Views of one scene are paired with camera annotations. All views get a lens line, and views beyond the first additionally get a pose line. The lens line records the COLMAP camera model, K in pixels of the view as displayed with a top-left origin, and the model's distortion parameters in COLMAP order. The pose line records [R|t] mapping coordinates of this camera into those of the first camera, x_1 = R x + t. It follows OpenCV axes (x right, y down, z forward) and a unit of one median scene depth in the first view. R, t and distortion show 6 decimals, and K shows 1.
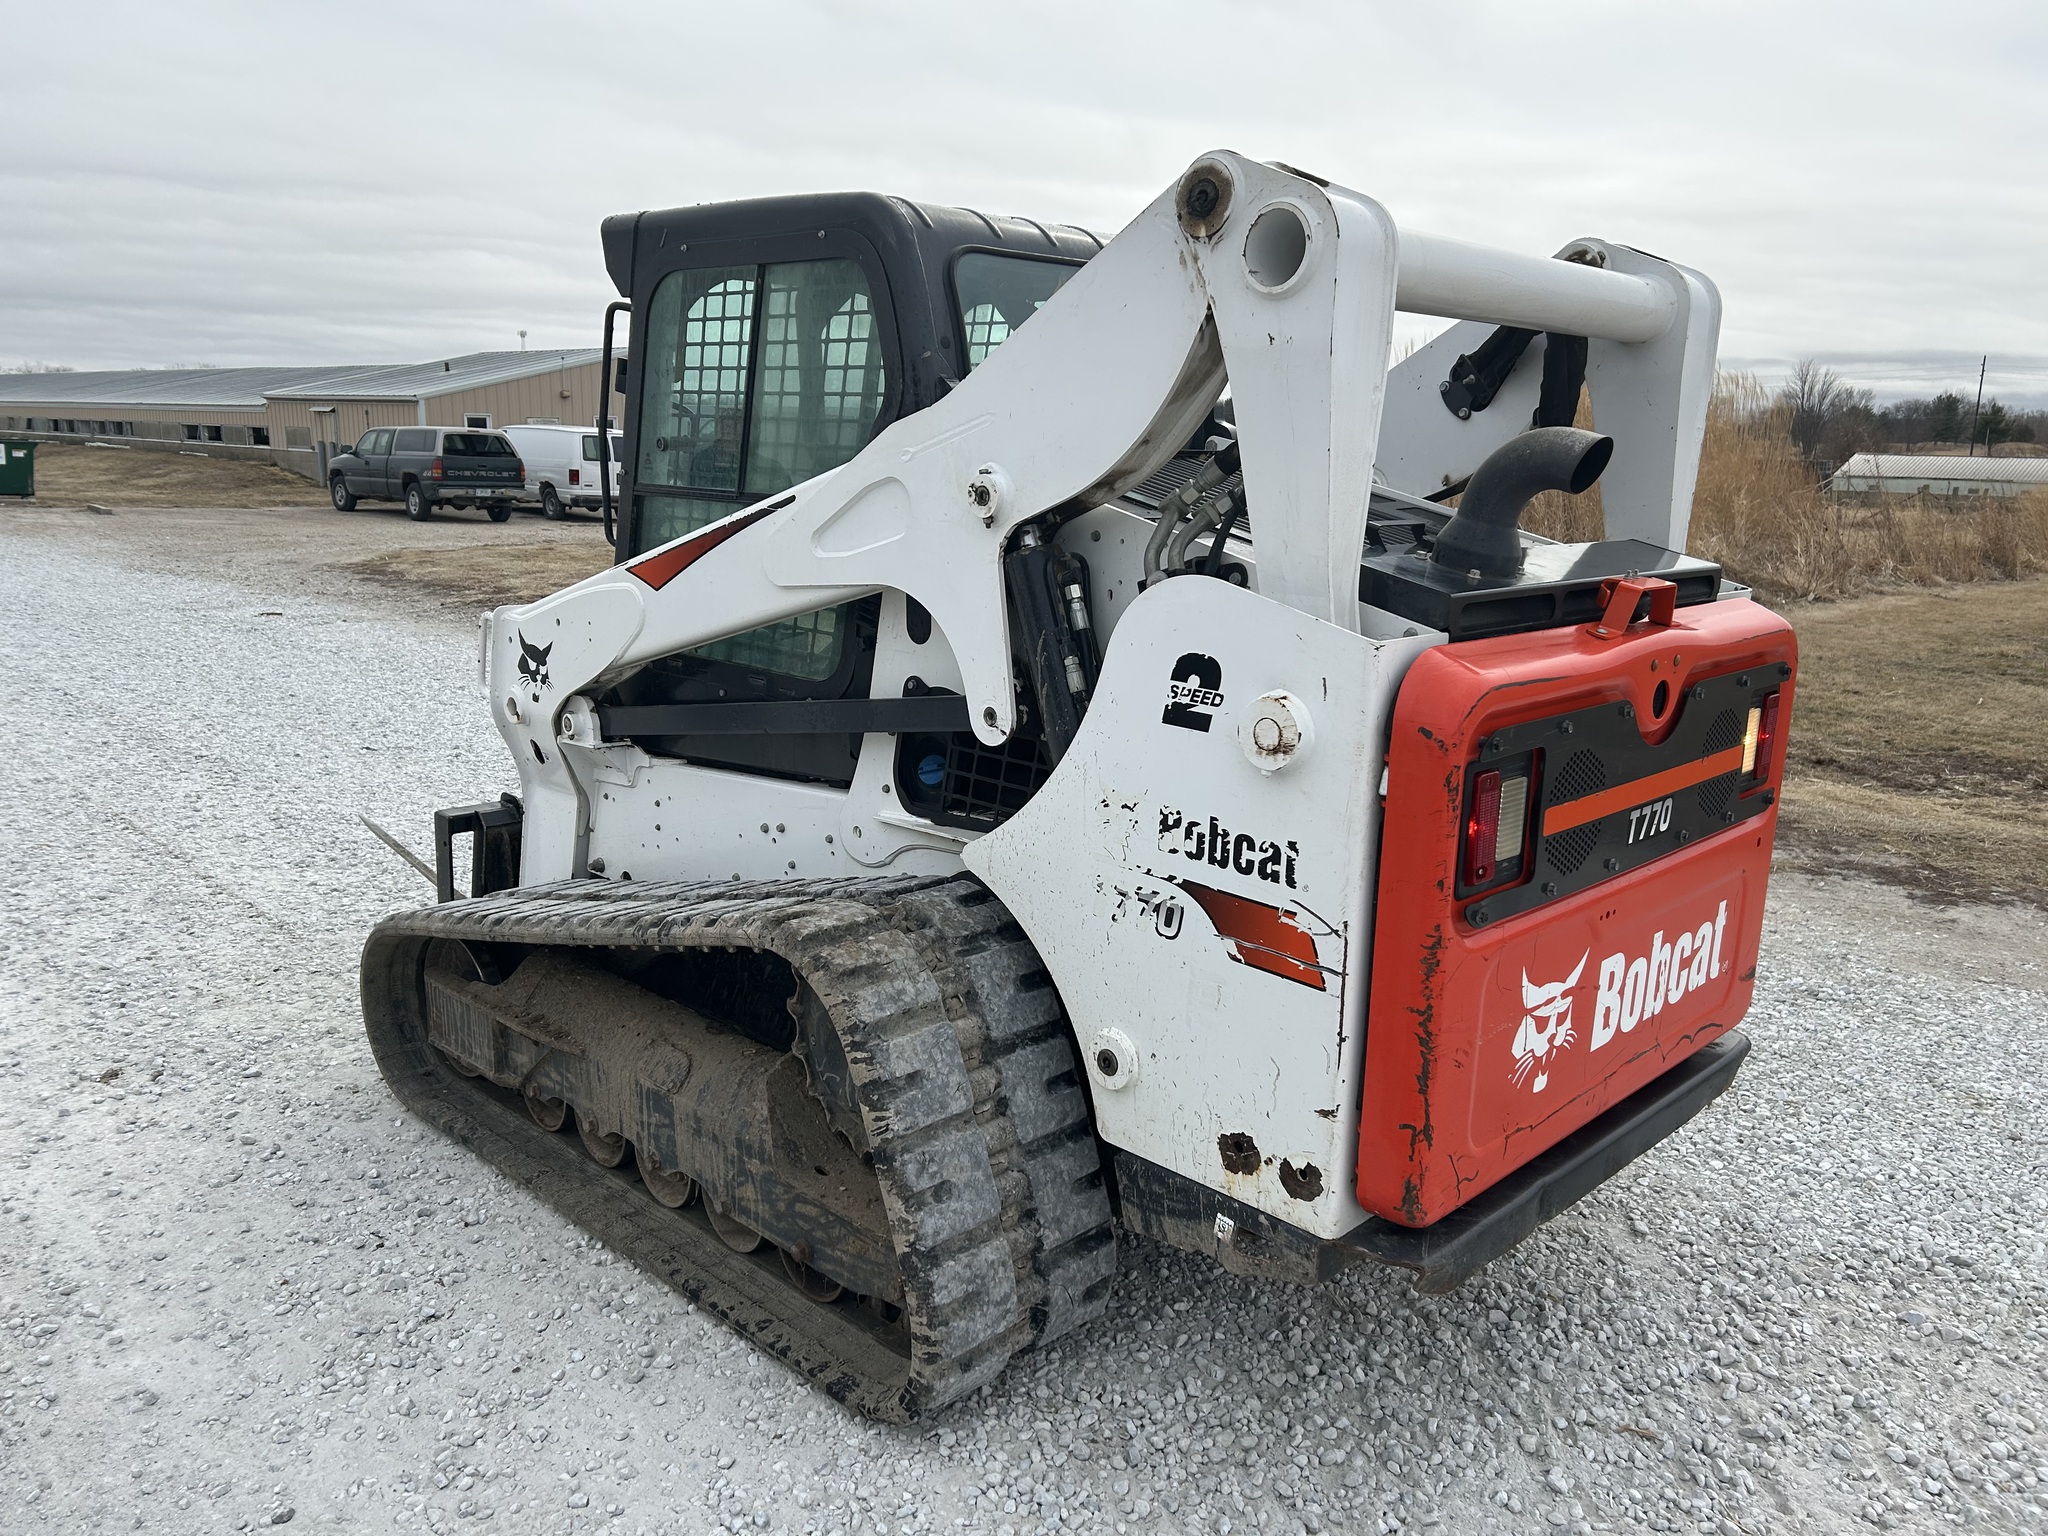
lens RADIAL K [[1542.4, 0, 1032.8], [0, 1542.4, 763.2], [0, 0, 1]] dist [0.056577, -0.068717]
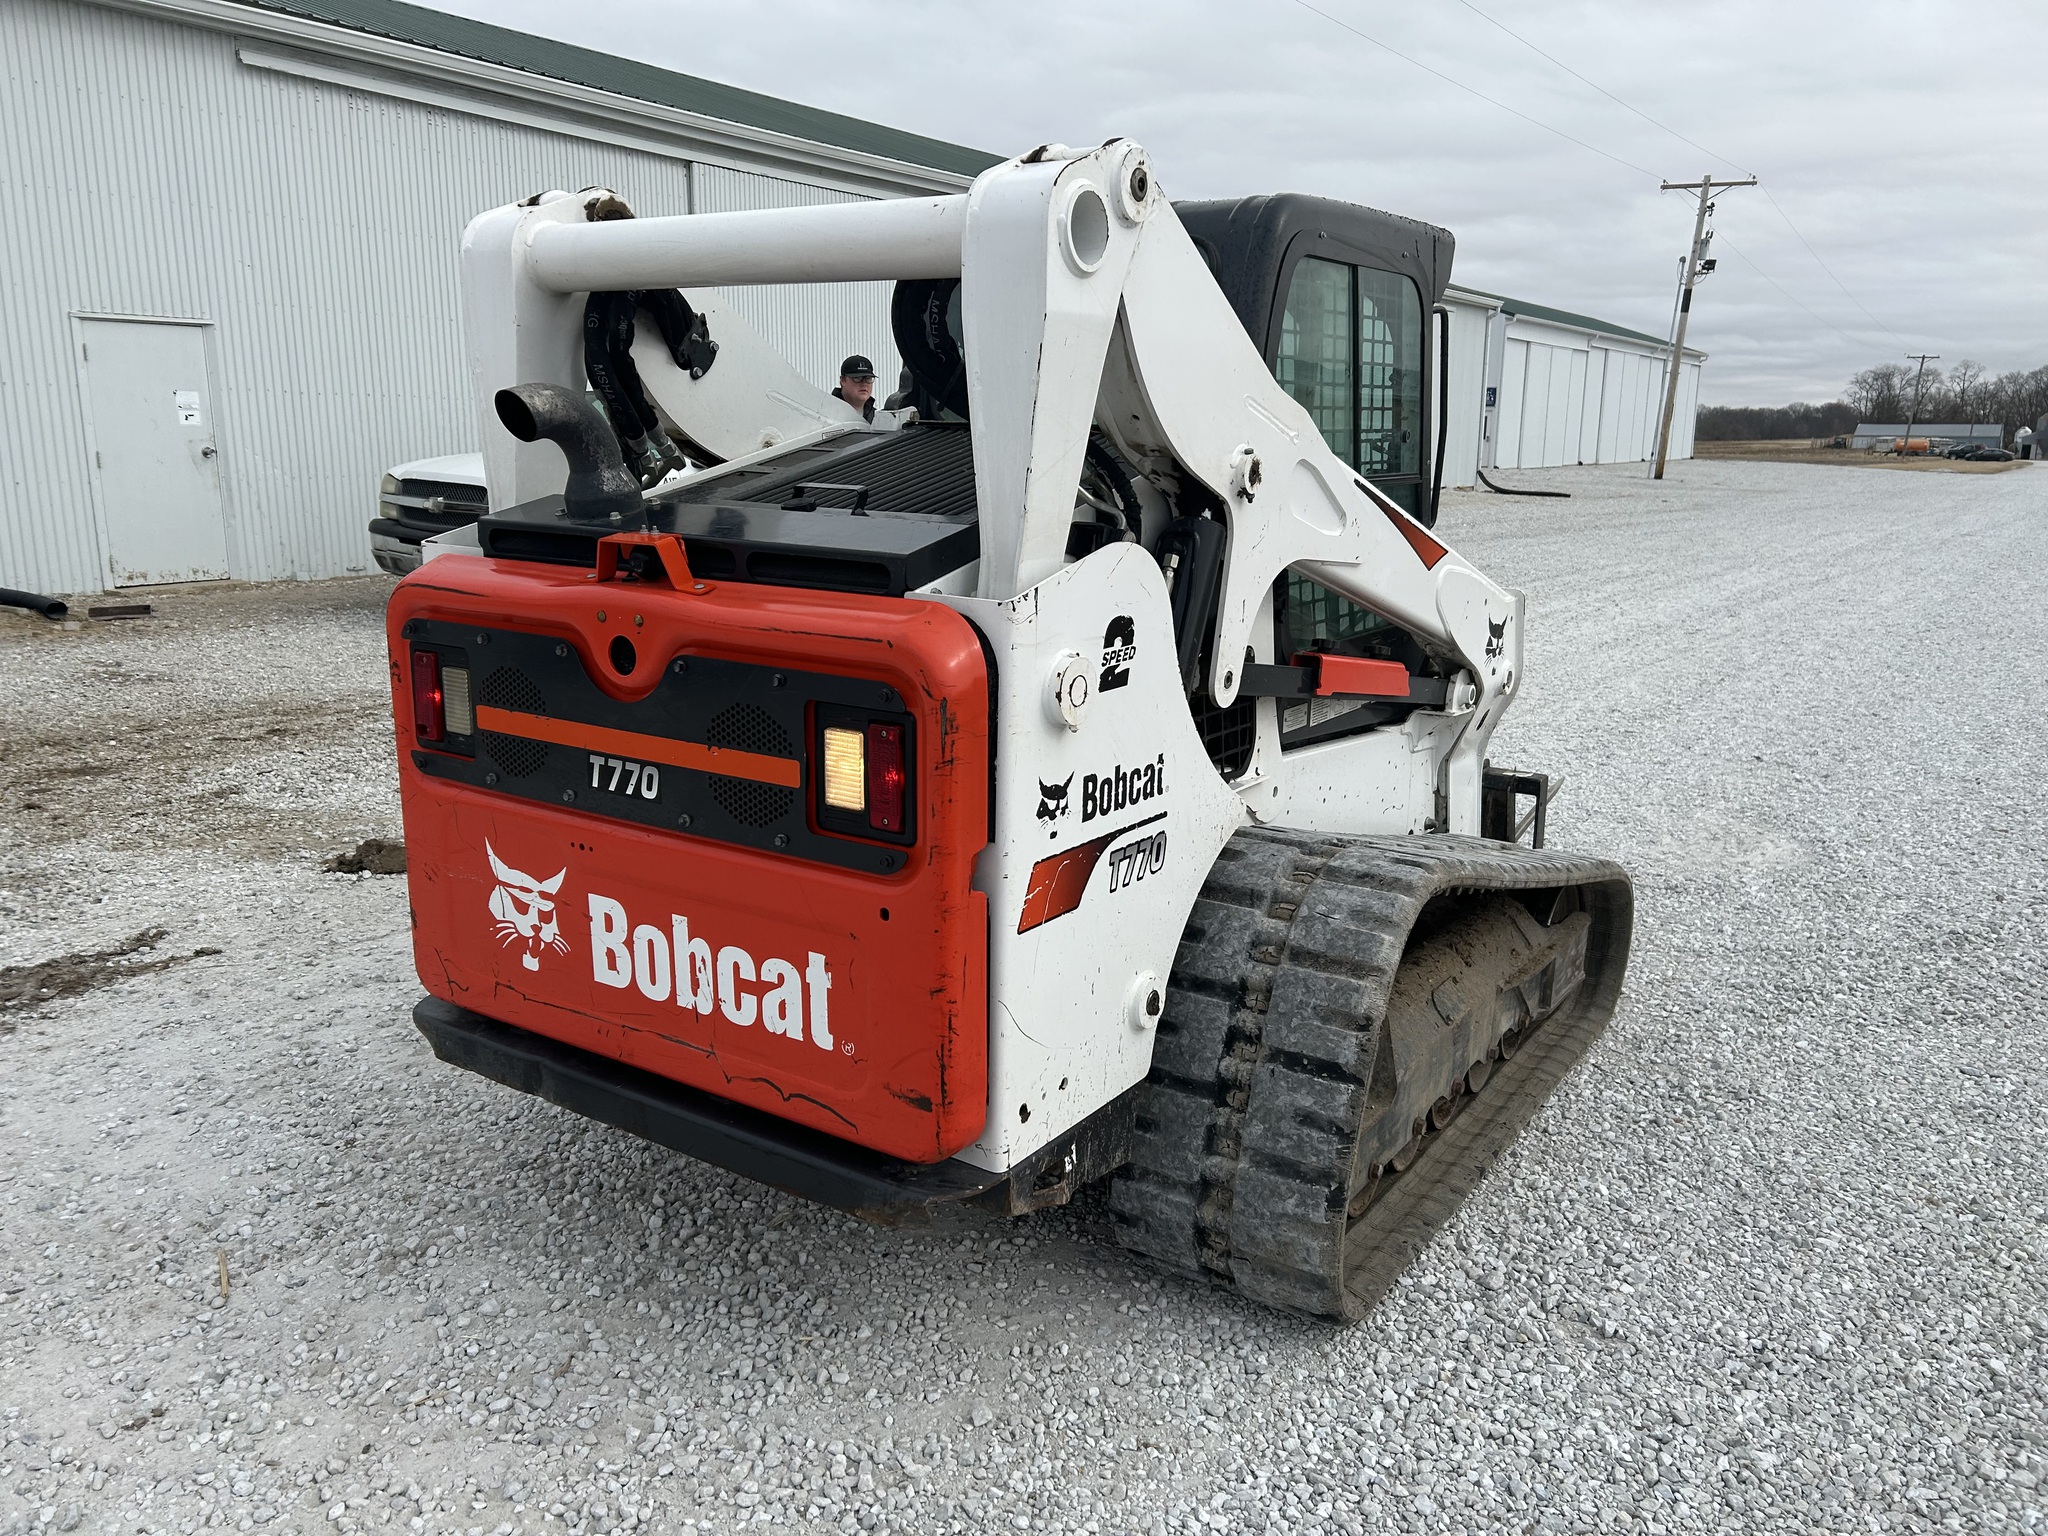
lens RADIAL K [[1542.4, 0, 1032.6], [0, 1542.4, 758.7], [0, 0, 1]] dist [0.056577, -0.068717]
pose [[0.189853, 0.193084, -0.962639, 1.238561], [-0.216251, 0.964617, 0.150831, -0.160113], [0.957701, 0.179536, 0.224890, 0.907191]]
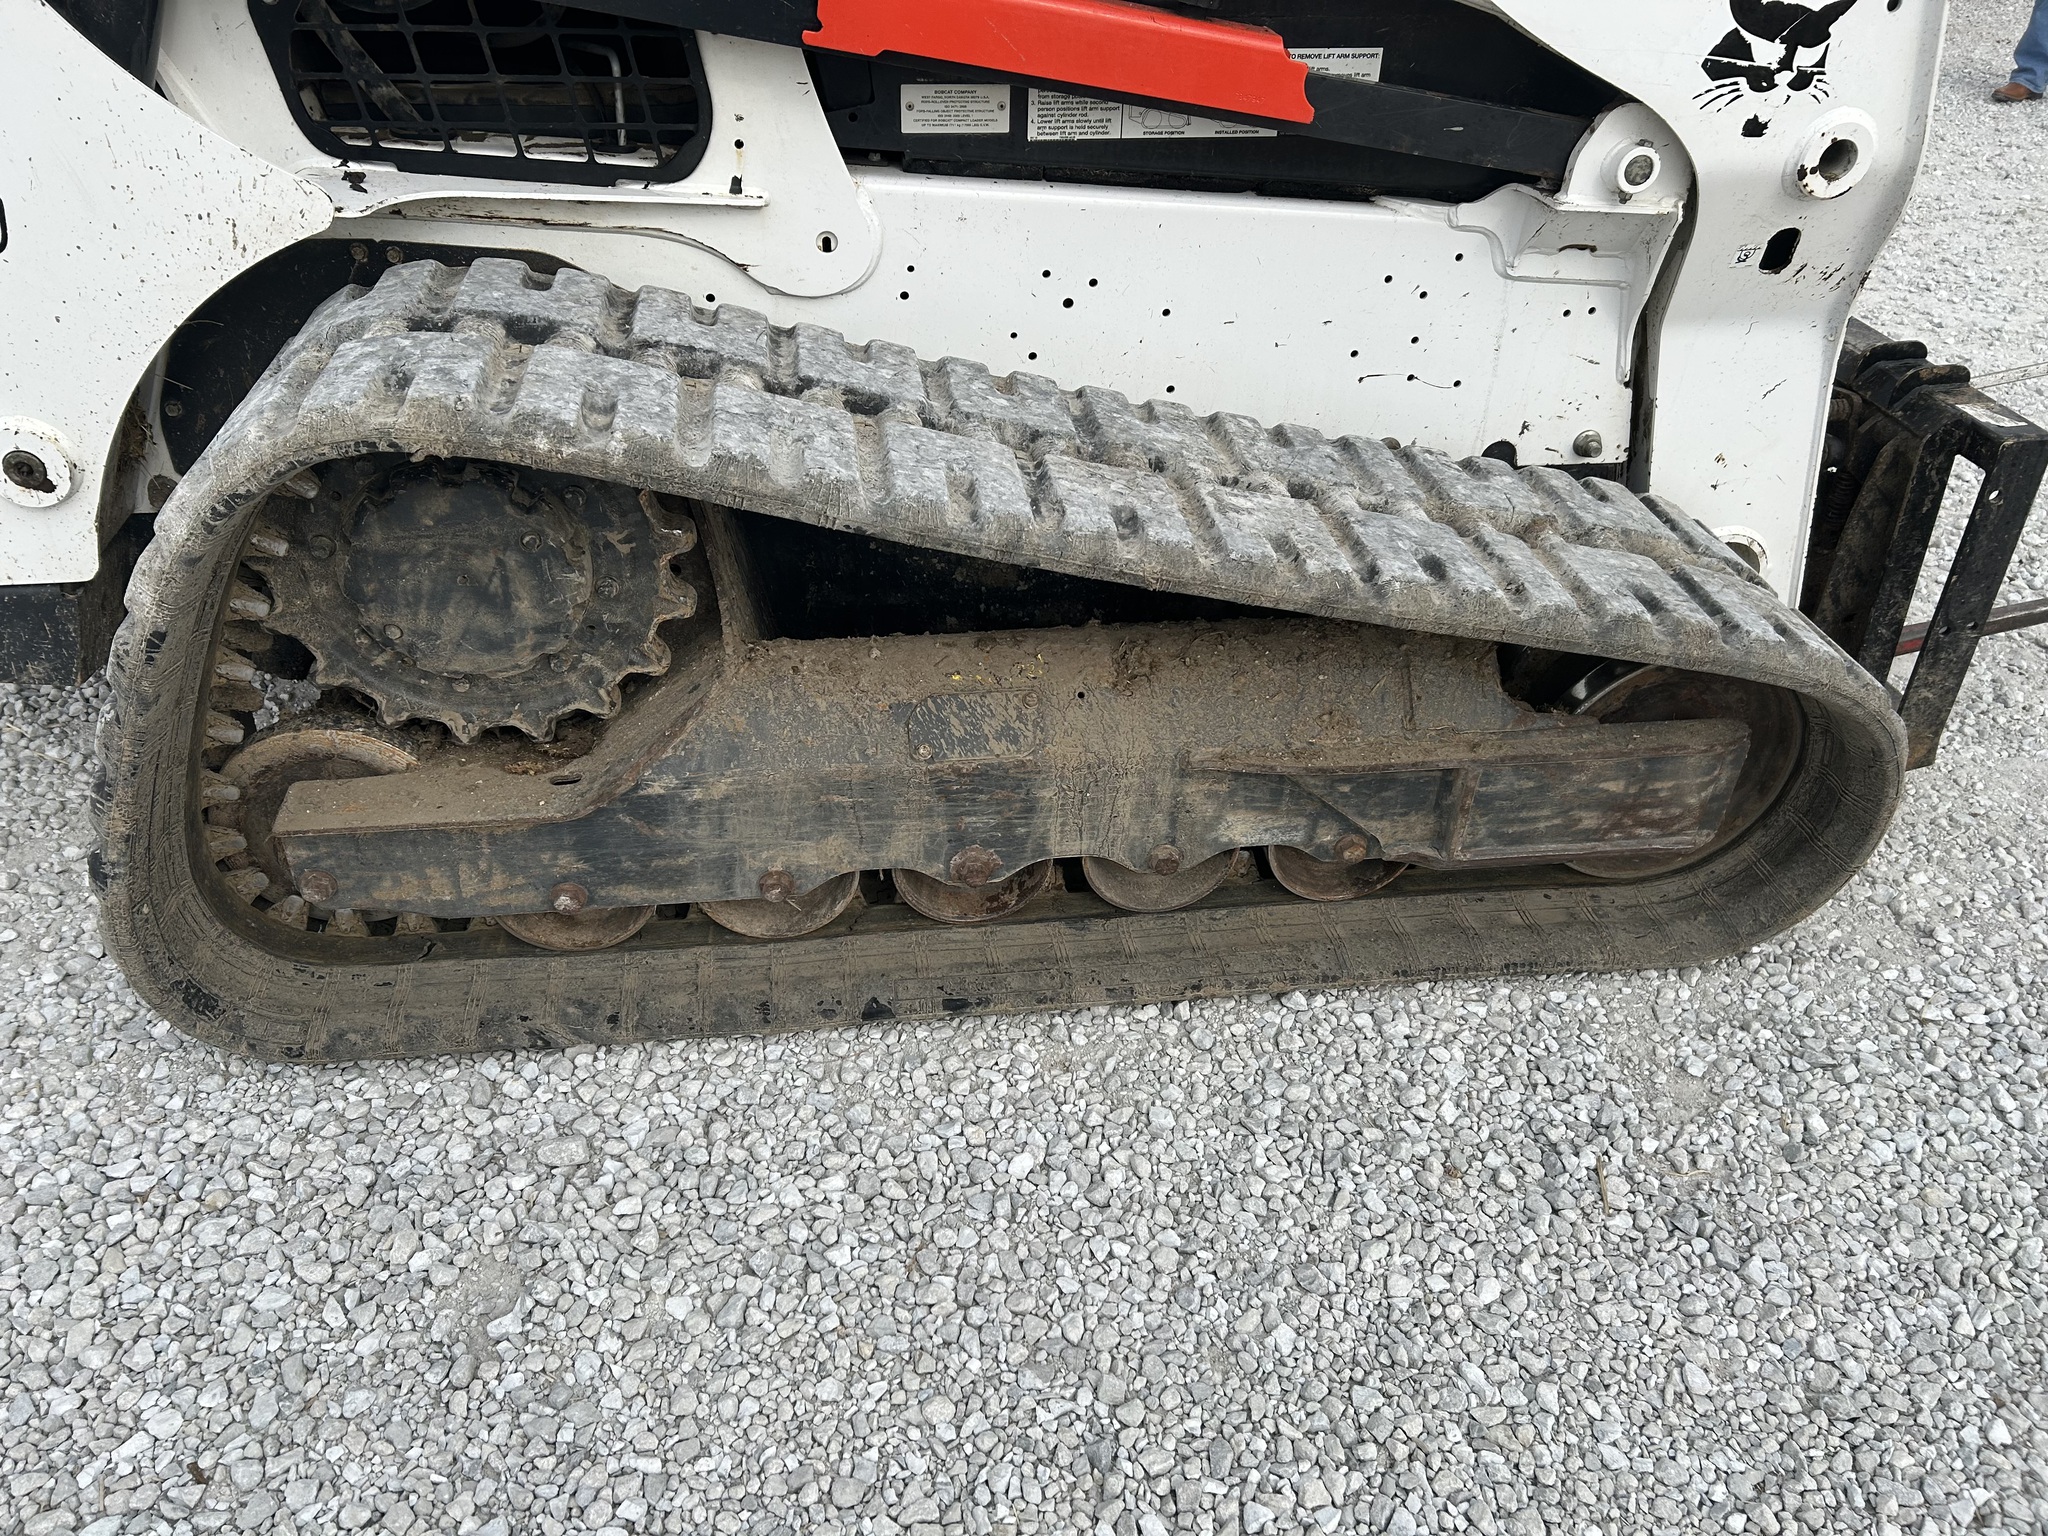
lens RADIAL K [[1542.4, 0, 1019.5], [0, 1542.4, 765.5], [0, 0, 1]] dist [0.056577, -0.068717]
pose [[-0.603983, 0.422562, -0.675756, 0.591510], [-0.205379, 0.736723, 0.644251, -0.267637], [0.770080, 0.527903, -0.358183, 1.781735]]
